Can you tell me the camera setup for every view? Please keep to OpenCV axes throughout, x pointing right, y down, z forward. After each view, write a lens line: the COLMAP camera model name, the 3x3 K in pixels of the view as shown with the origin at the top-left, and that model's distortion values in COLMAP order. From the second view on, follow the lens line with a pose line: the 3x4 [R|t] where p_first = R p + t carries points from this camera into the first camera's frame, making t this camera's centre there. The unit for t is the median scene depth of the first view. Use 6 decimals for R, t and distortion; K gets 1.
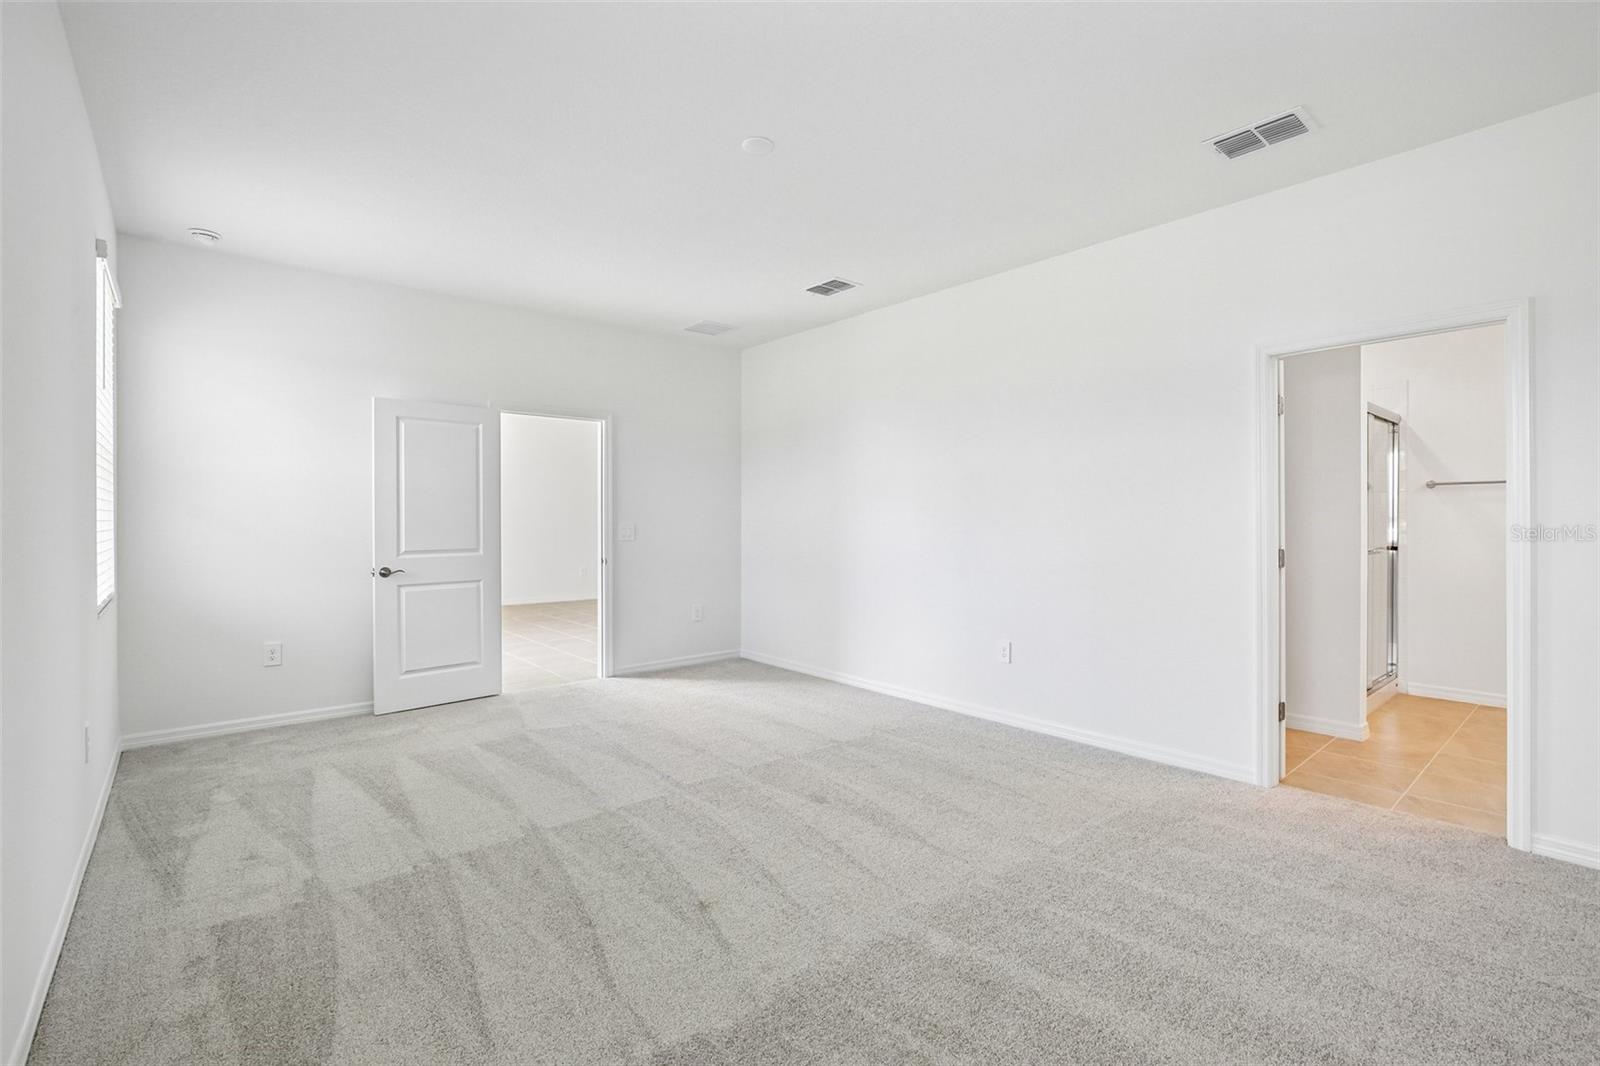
lens RADIAL K [[721.0, 0, 804.2], [0, 721.0, 527.2], [0, 0, 1]] dist [-0.018252, 0.007393]
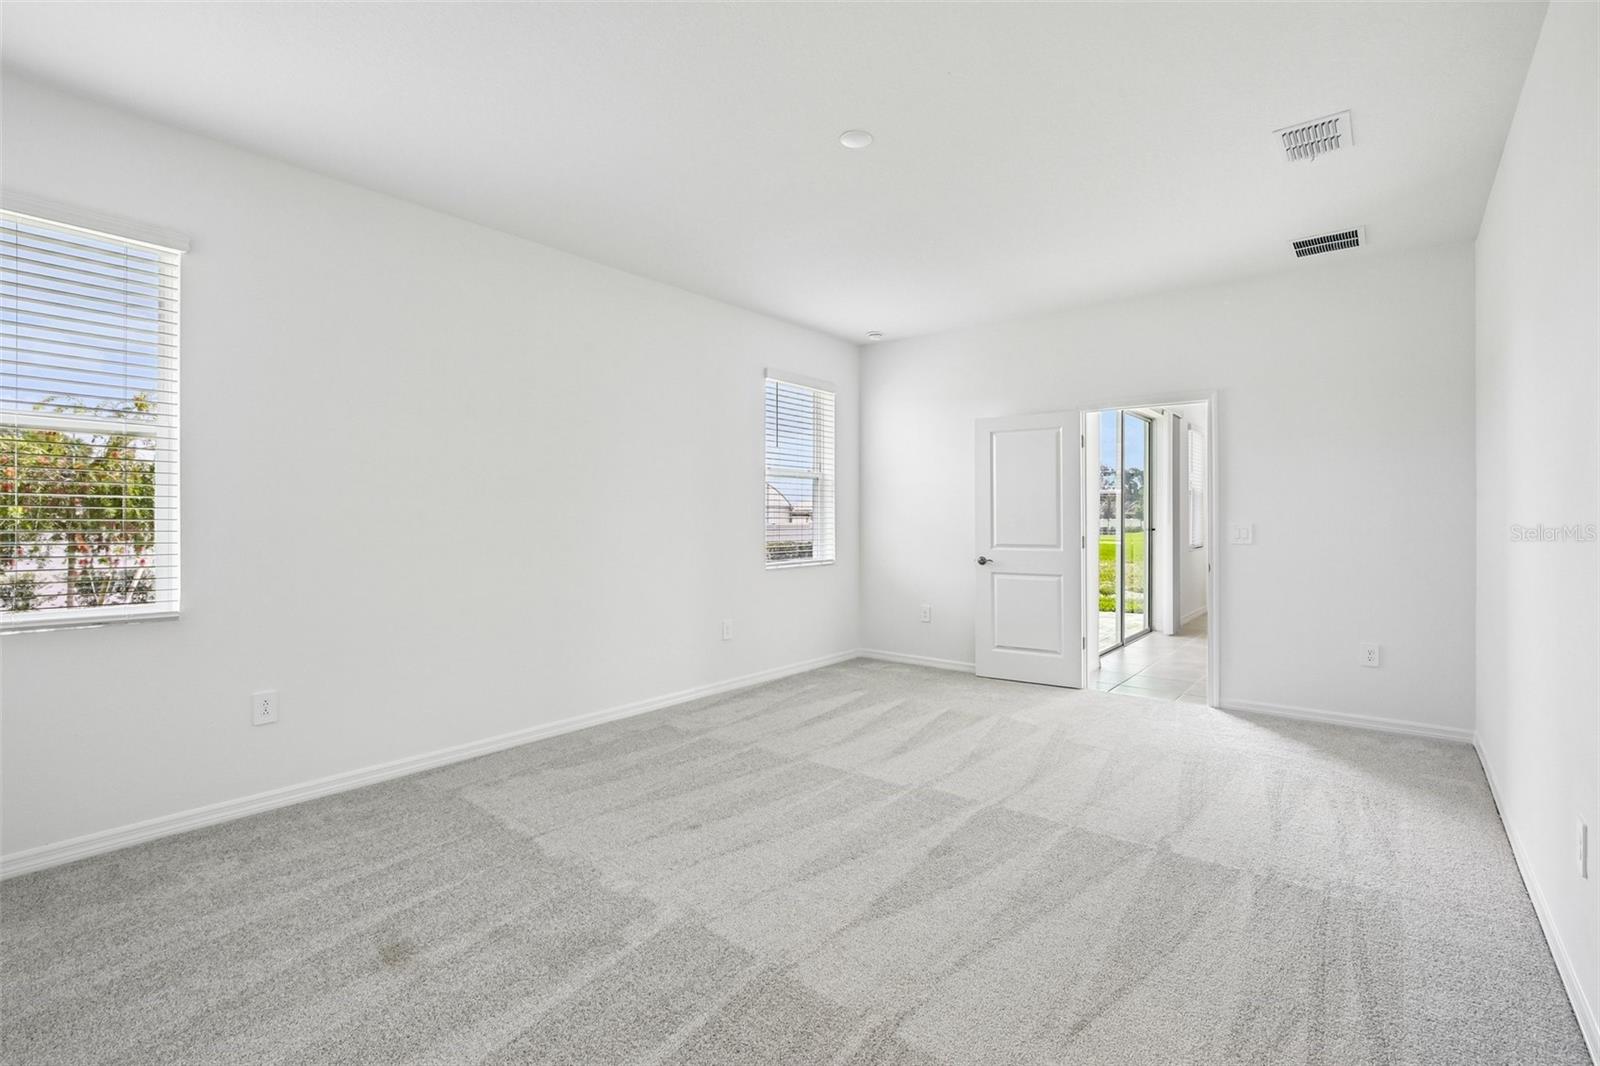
lens RADIAL K [[721.0, 0, 812.5], [0, 721.0, 525.5], [0, 0, 1]] dist [-0.018252, 0.007393]
pose [[0.189344, 0.010566, -0.981854, 0.569135], [-0.009835, 0.999912, 0.008864, -0.005607], [0.981862, 0.007979, 0.189431, 0.484921]]
